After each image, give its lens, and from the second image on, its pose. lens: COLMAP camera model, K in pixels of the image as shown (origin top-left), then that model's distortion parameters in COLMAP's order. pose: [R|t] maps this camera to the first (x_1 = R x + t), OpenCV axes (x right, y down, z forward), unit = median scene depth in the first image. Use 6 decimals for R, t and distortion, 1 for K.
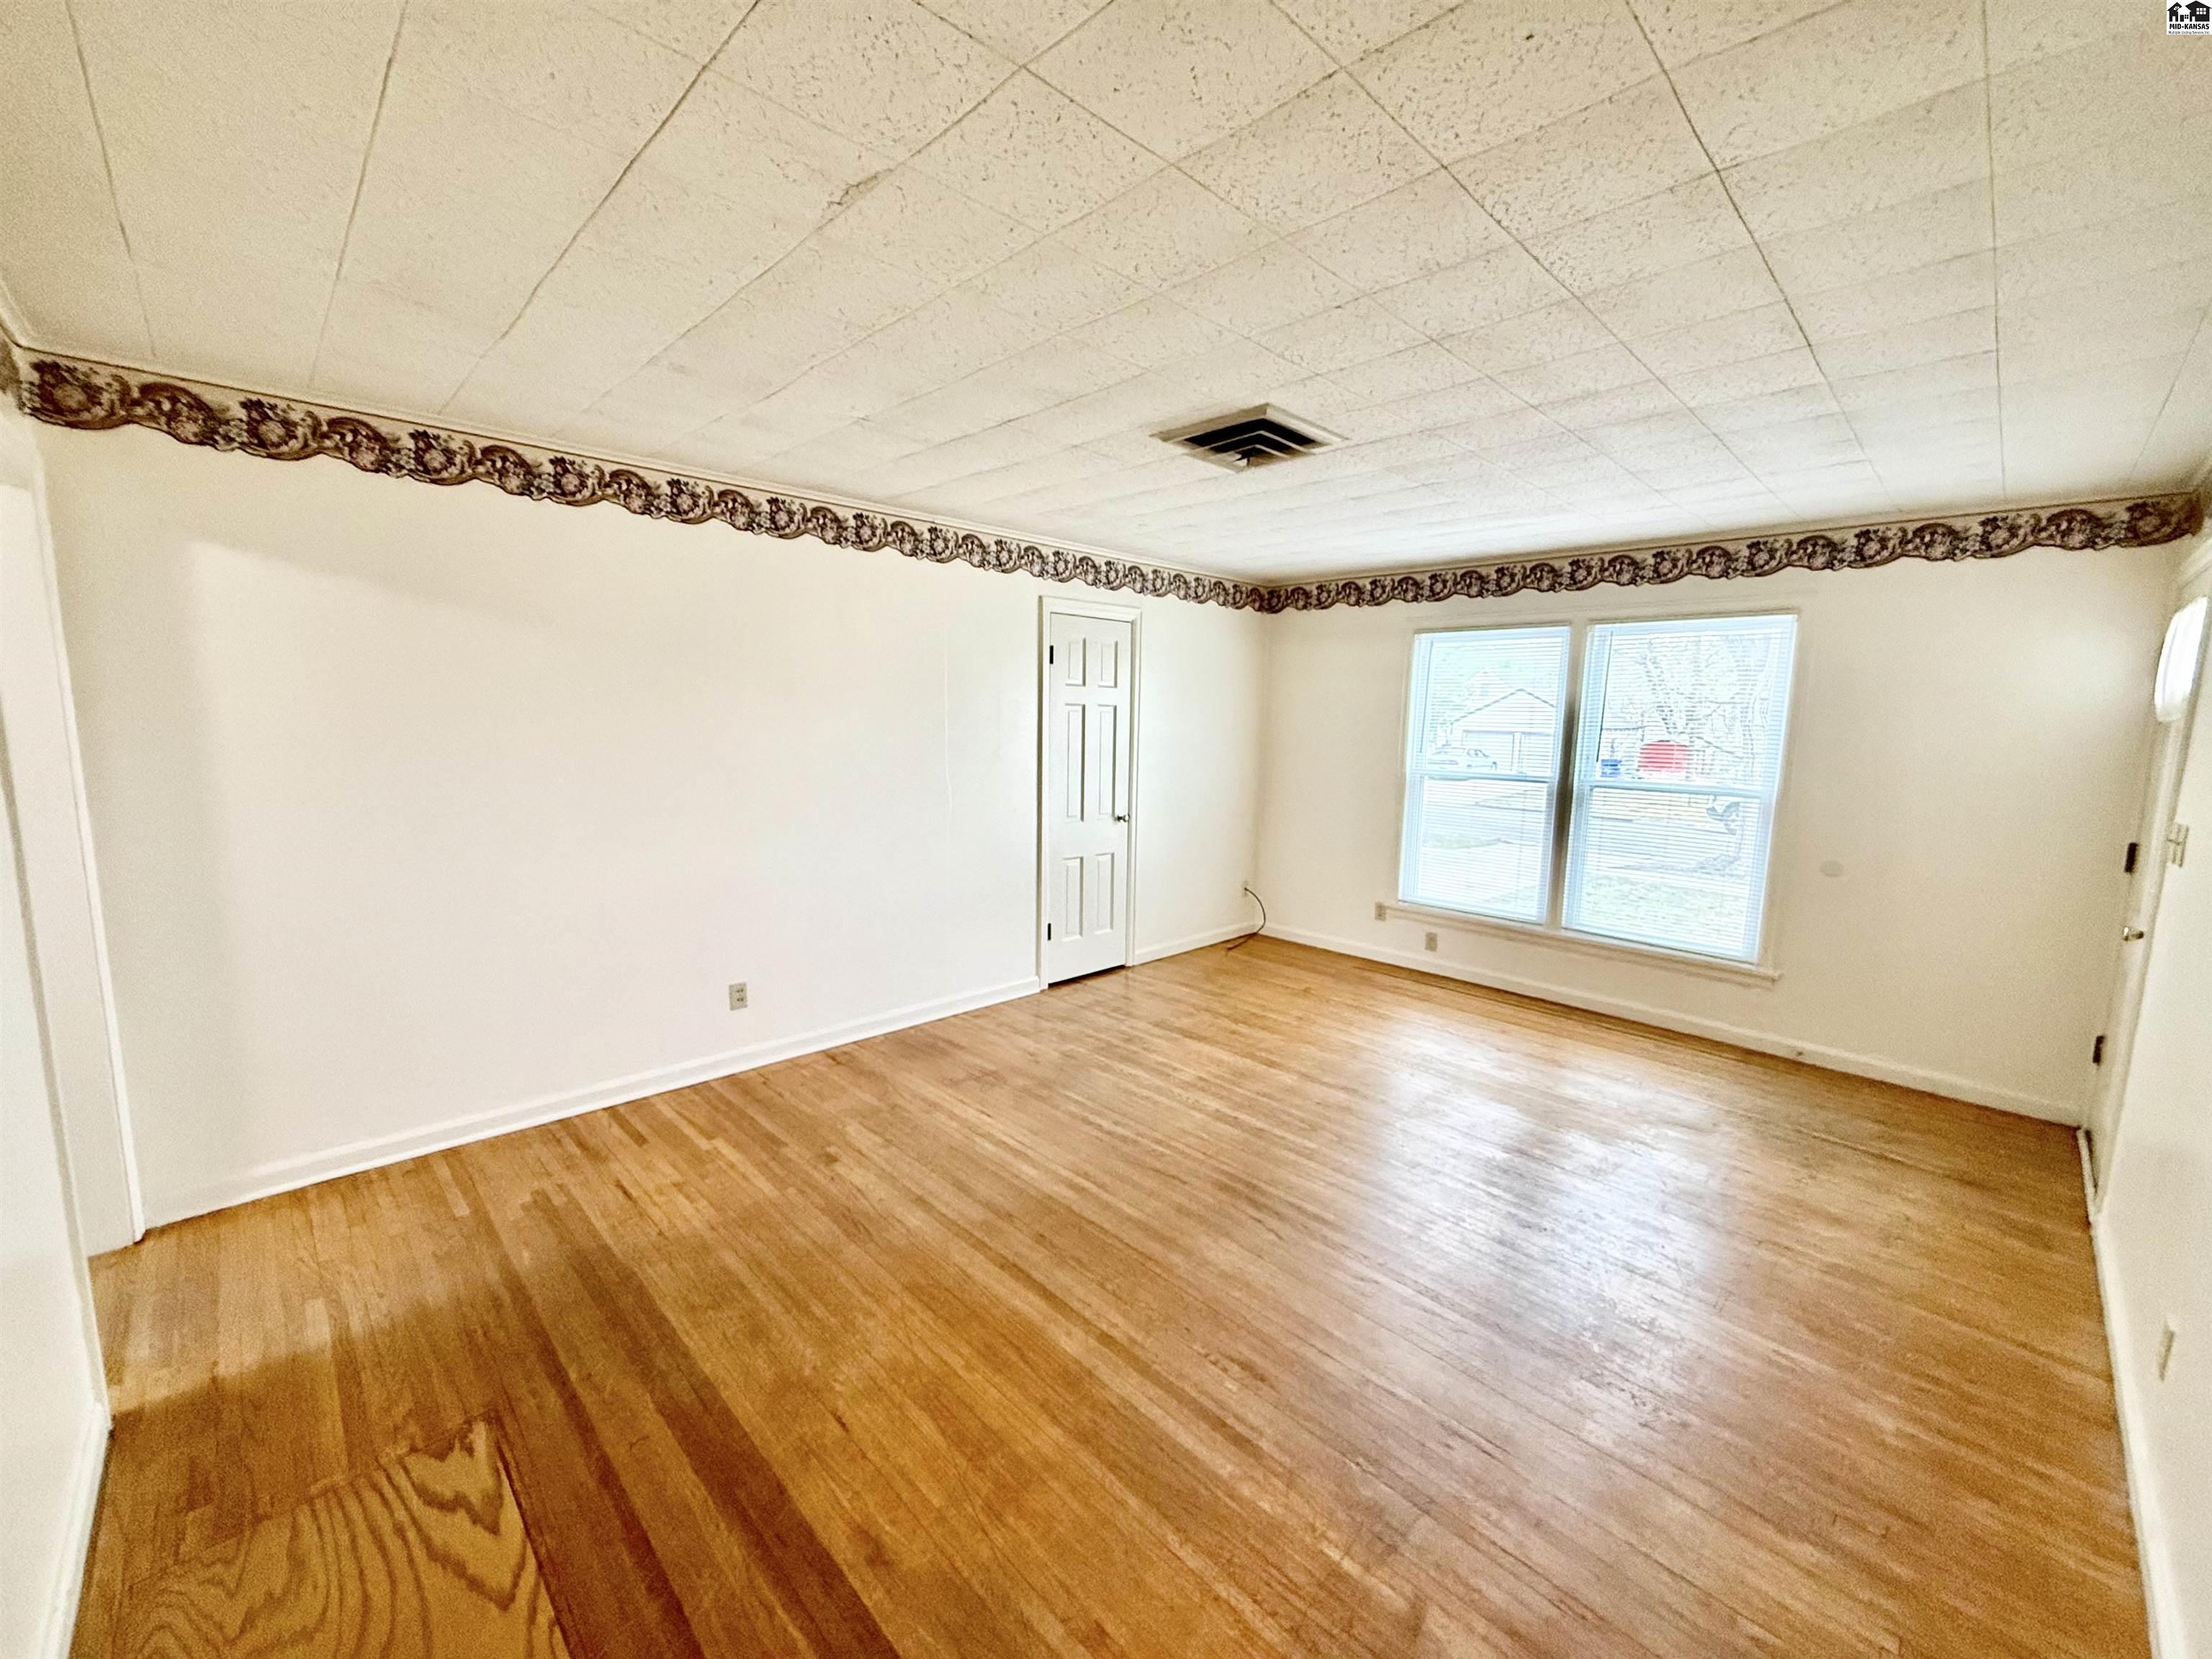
lens RADIAL K [[882.5, 0, 1104.7], [0, 882.5, 829.3], [0, 0, 1]] dist [0.000491, -0.000323]
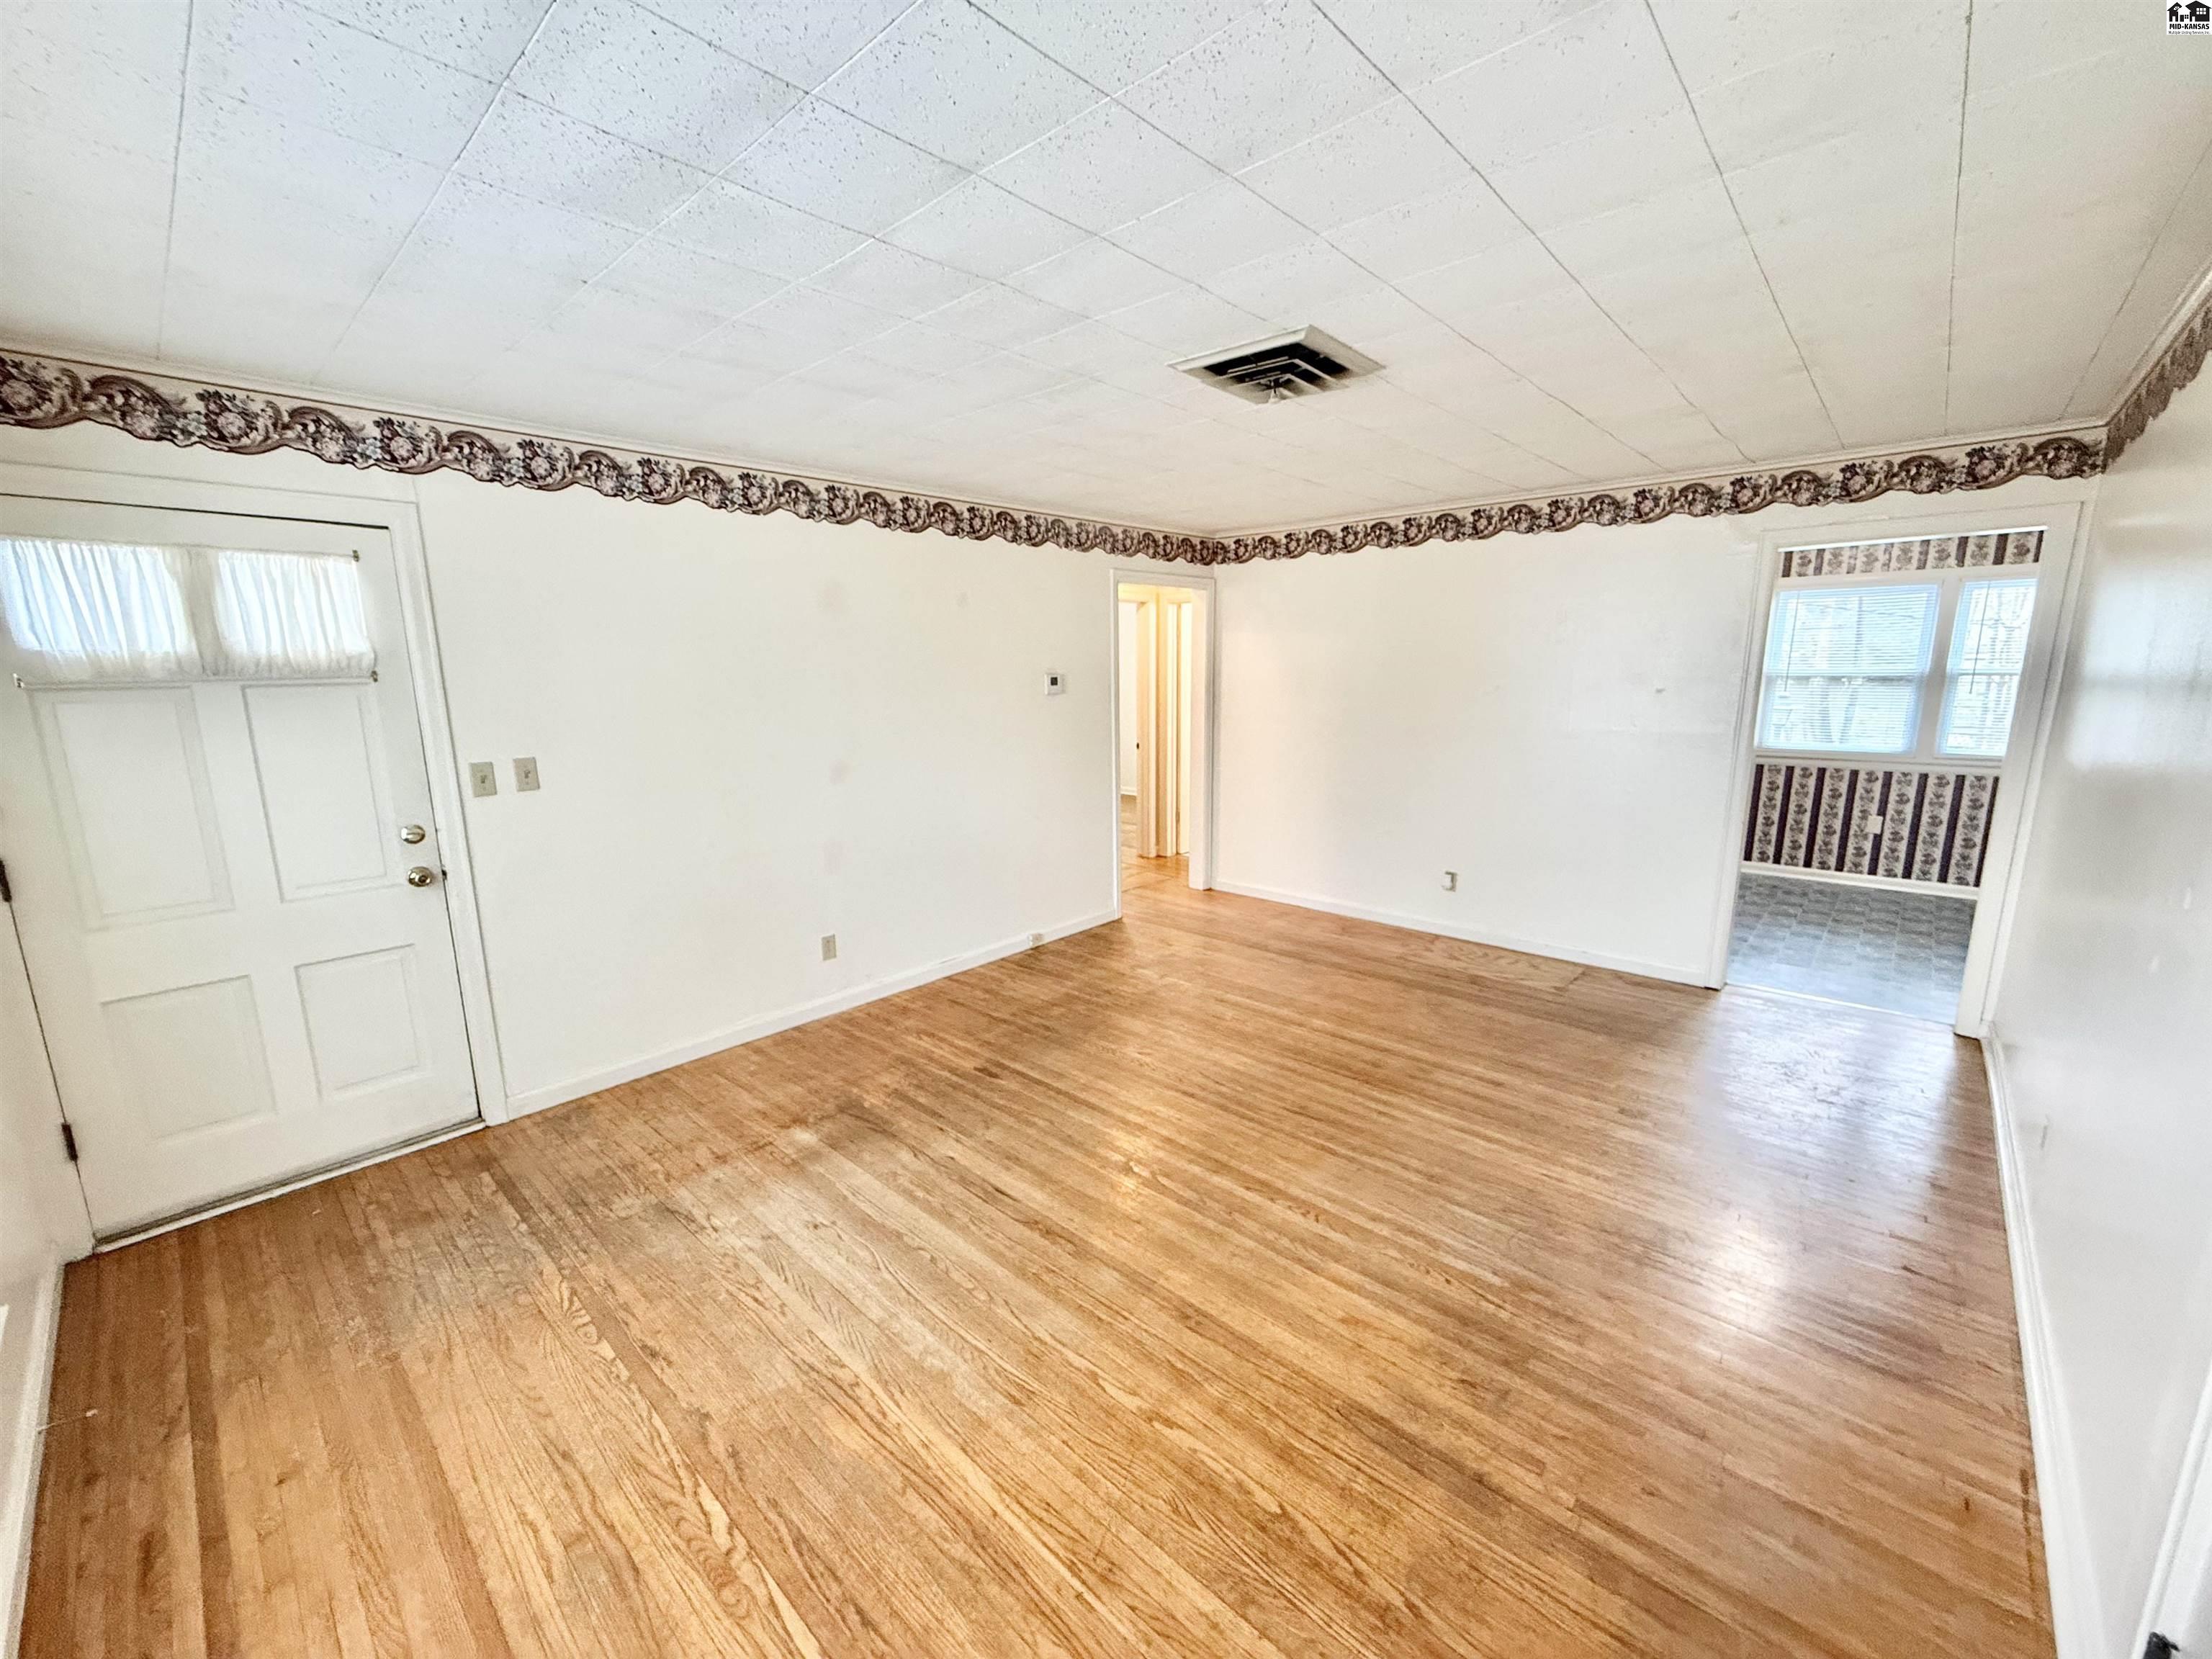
lens RADIAL K [[882.5, 0, 1106.7], [0, 882.5, 838.3], [0, 0, 1]] dist [0.000491, -0.000323]
pose [[-0.998126, 0.007246, -0.060769, 0.345134], [-0.012950, 0.945473, 0.325443, -0.246772], [0.059814, 0.325620, -0.943607, 1.757406]]
